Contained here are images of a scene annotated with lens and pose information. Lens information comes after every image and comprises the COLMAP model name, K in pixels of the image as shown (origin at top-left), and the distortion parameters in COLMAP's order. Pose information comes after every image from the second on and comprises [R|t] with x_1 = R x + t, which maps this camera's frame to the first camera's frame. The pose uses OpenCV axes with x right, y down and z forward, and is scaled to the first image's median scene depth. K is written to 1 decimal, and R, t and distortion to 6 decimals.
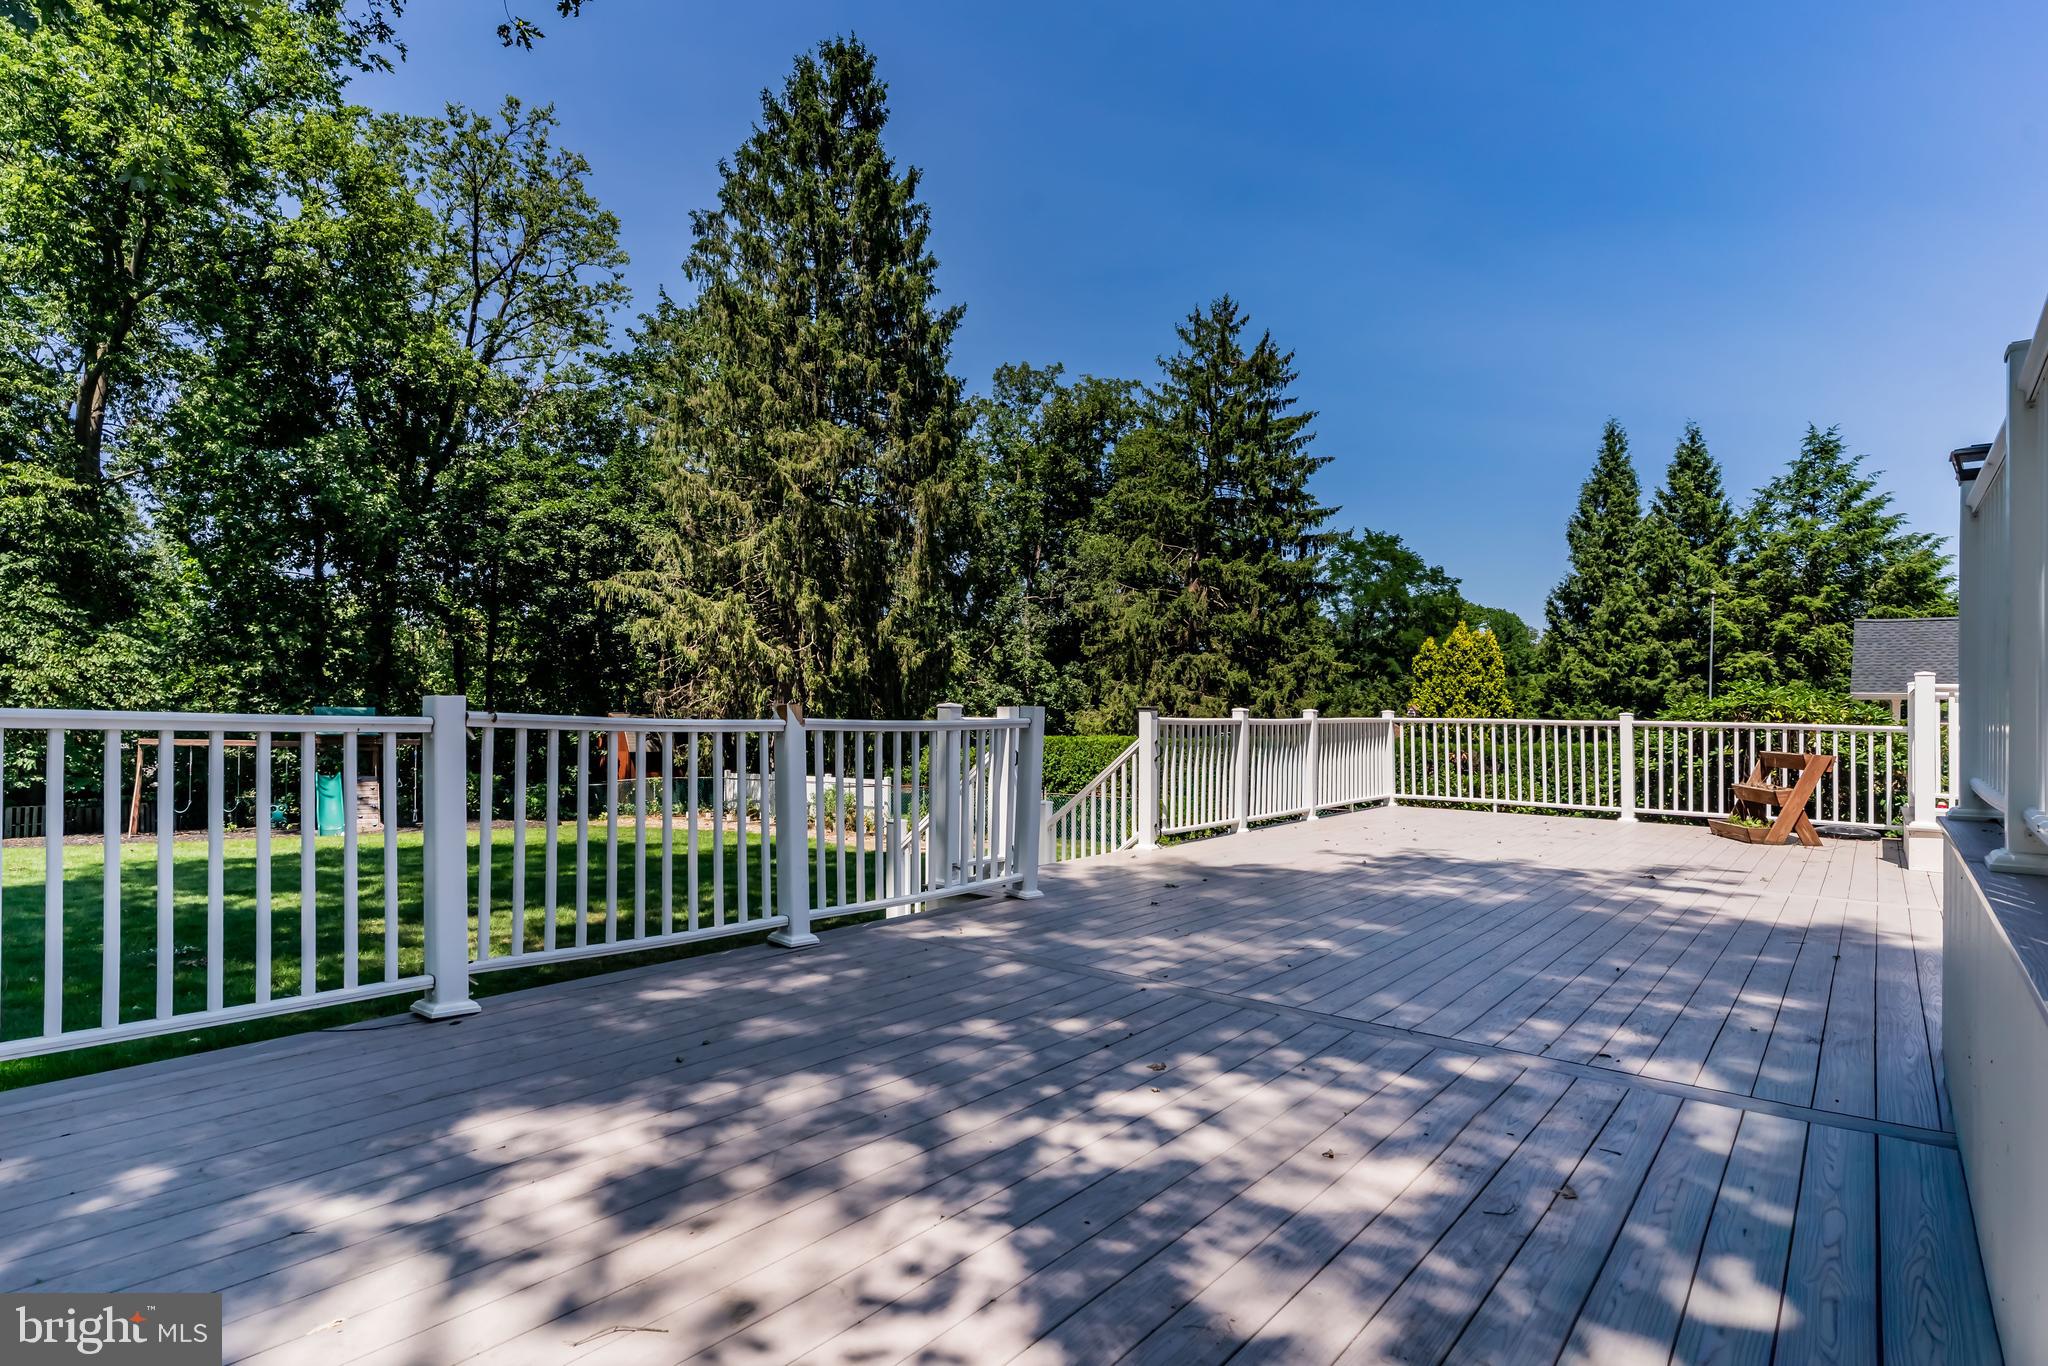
lens RADIAL K [[1054.2, 0, 962.9], [0, 1054.2, 695.6], [0, 0, 1]] dist [0.000725, 0.000465]
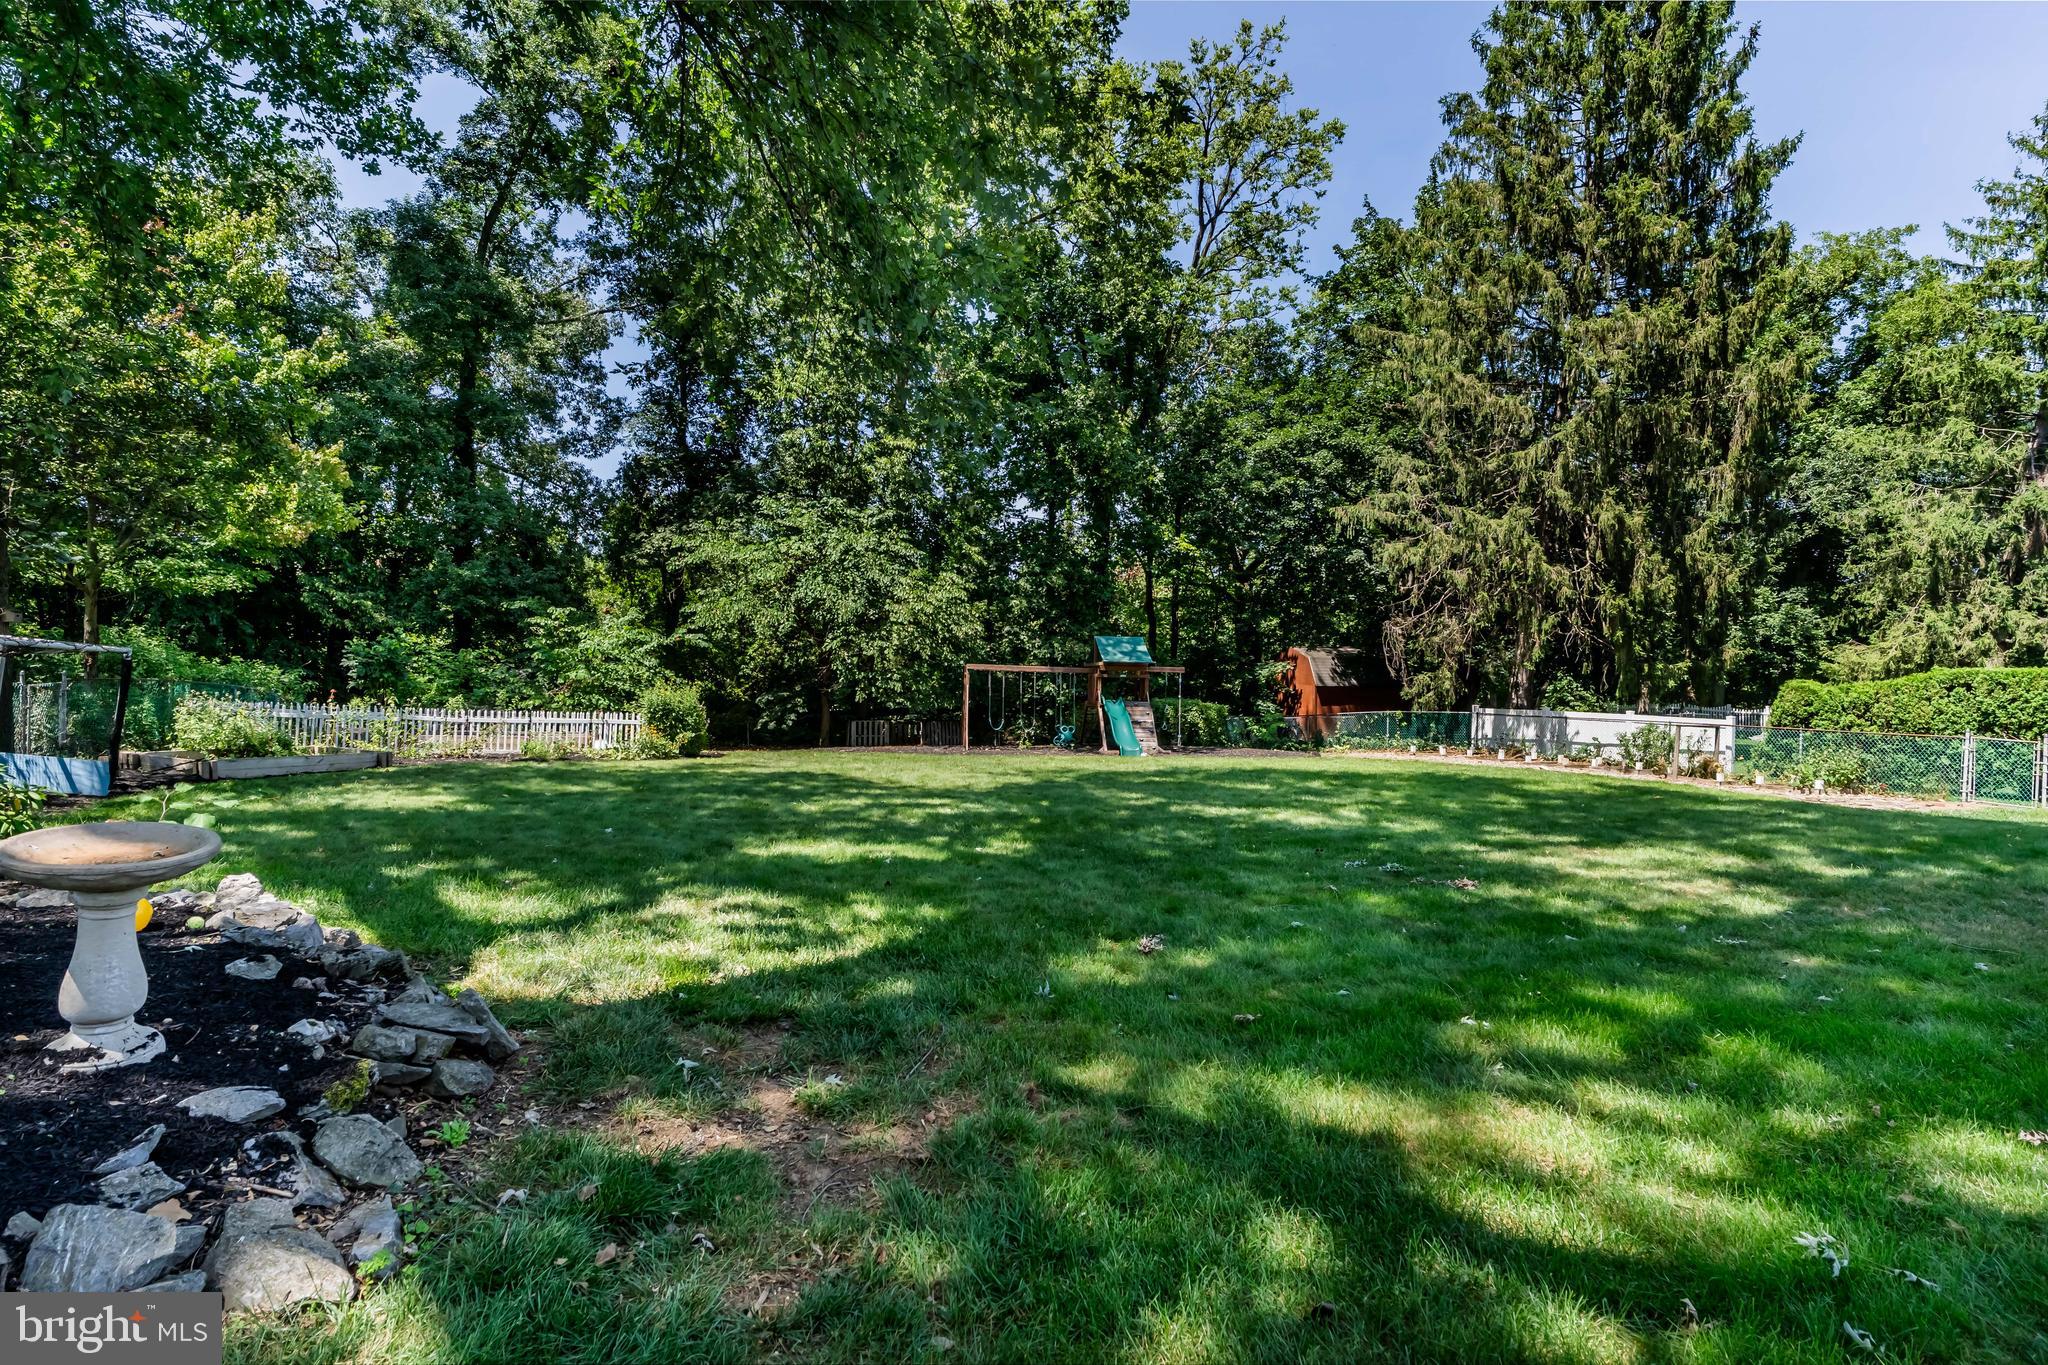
lens RADIAL K [[1031.6, 0, 1019.7], [0, 1031.6, 661.1], [0, 0, 1]] dist [0.021627, 0.000226]
pose [[0.908305, 0.003893, -0.418290, -0.145424], [0.004906, 0.999789, 0.019960, 0.008240], [0.418279, -0.020182, 0.908094, 0.009293]]
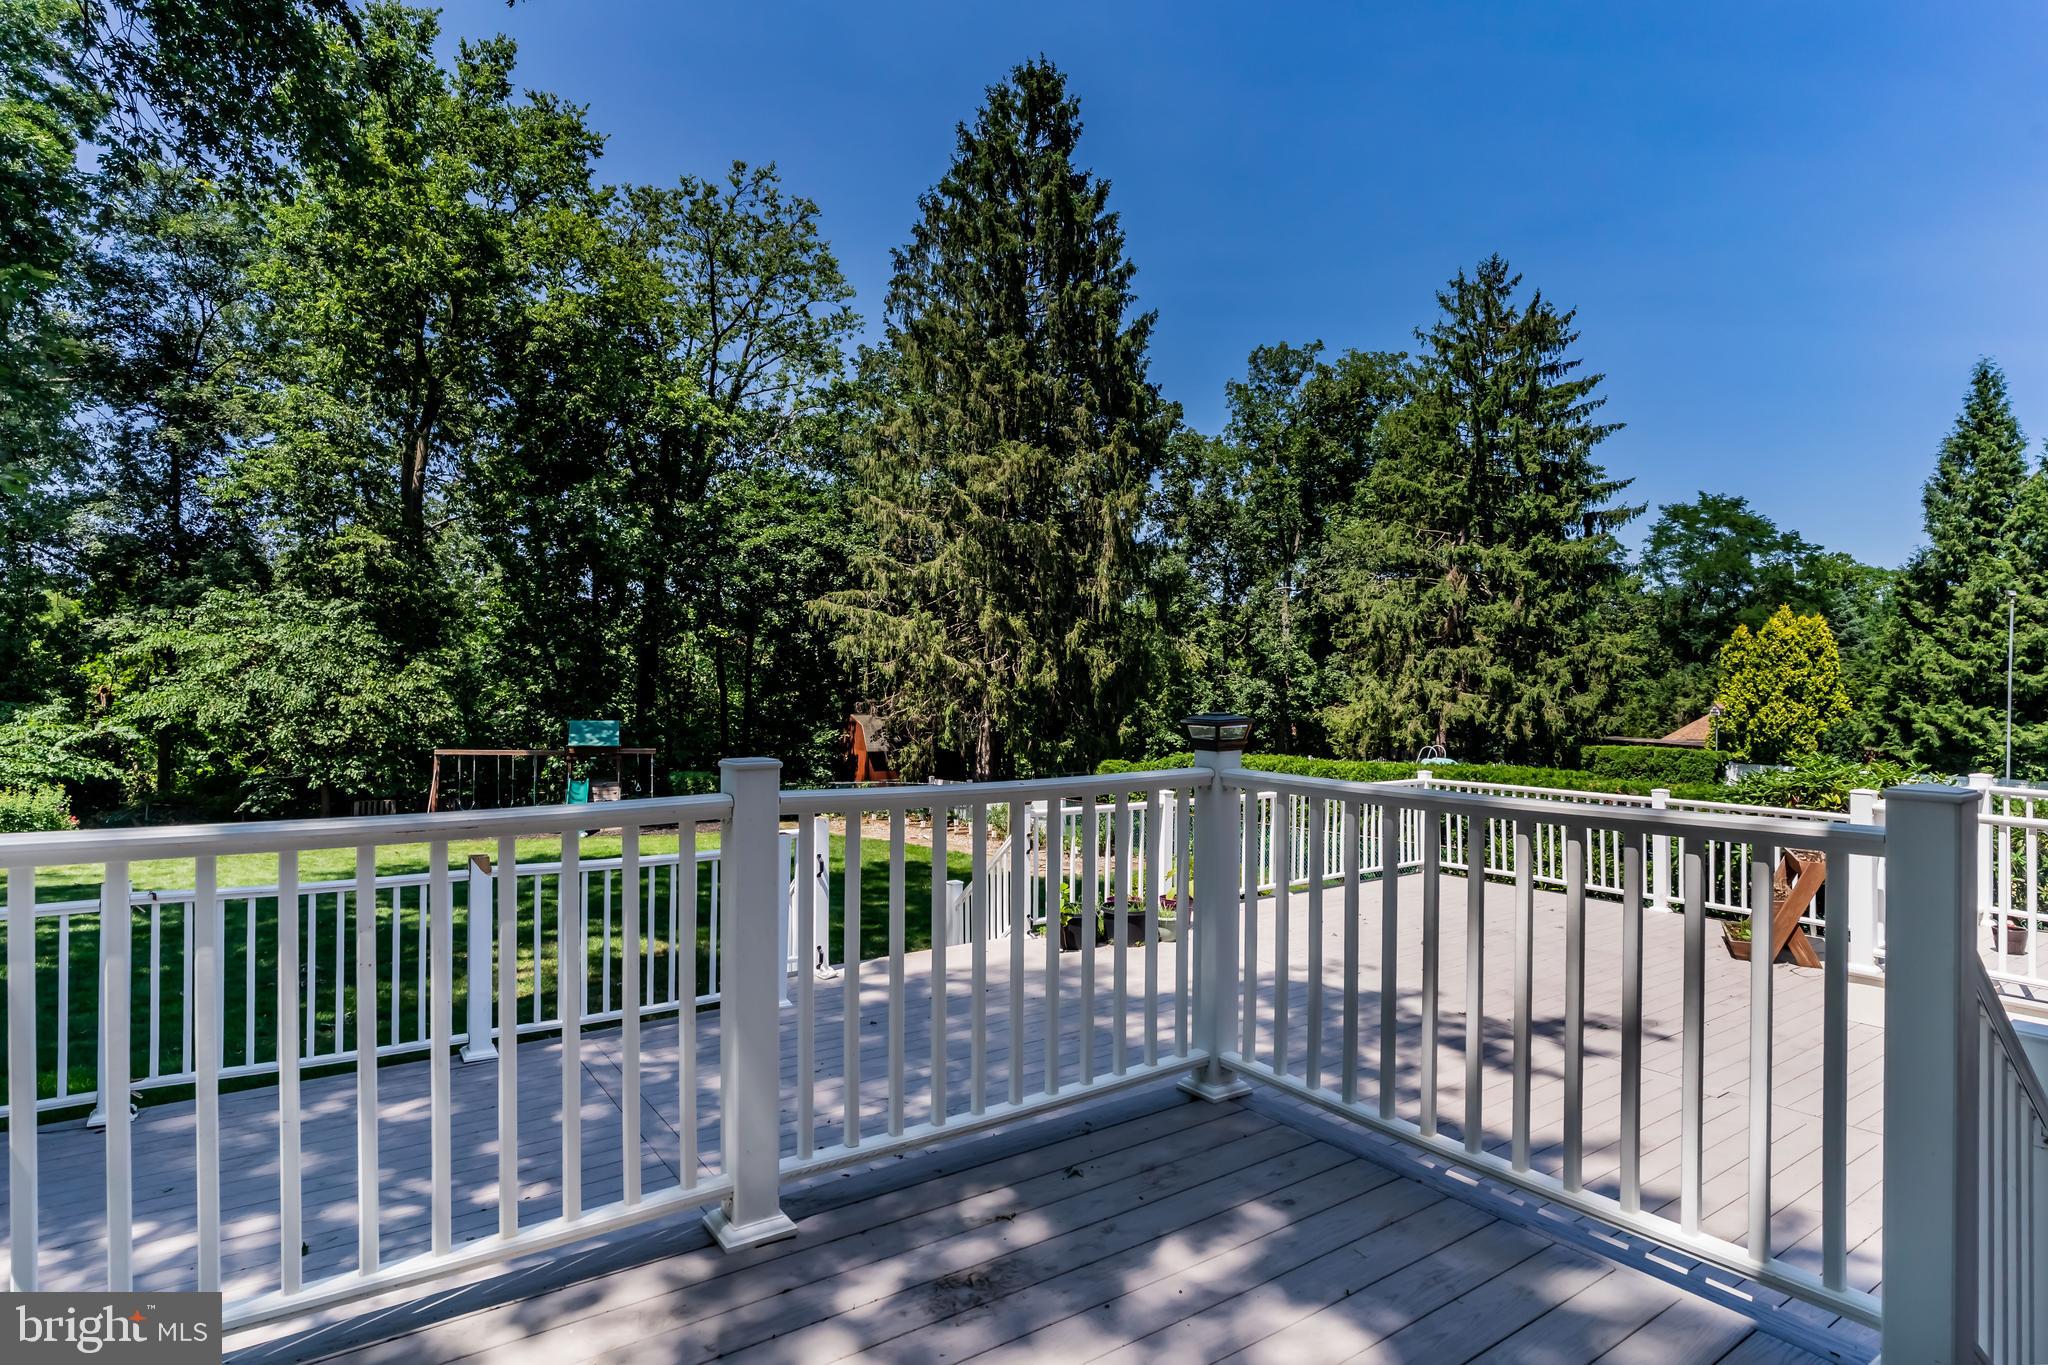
lens RADIAL K [[1059.9, 0, 1017.0], [0, 1059.9, 675.3], [0, 0, 1]] dist [0.002316, 0.001319]
pose [[0.968866, -0.007354, -0.247475, 0.085515], [0.008388, 0.999960, 0.003122, -0.022940], [0.247442, -0.005100, 0.968889, -0.000920]]
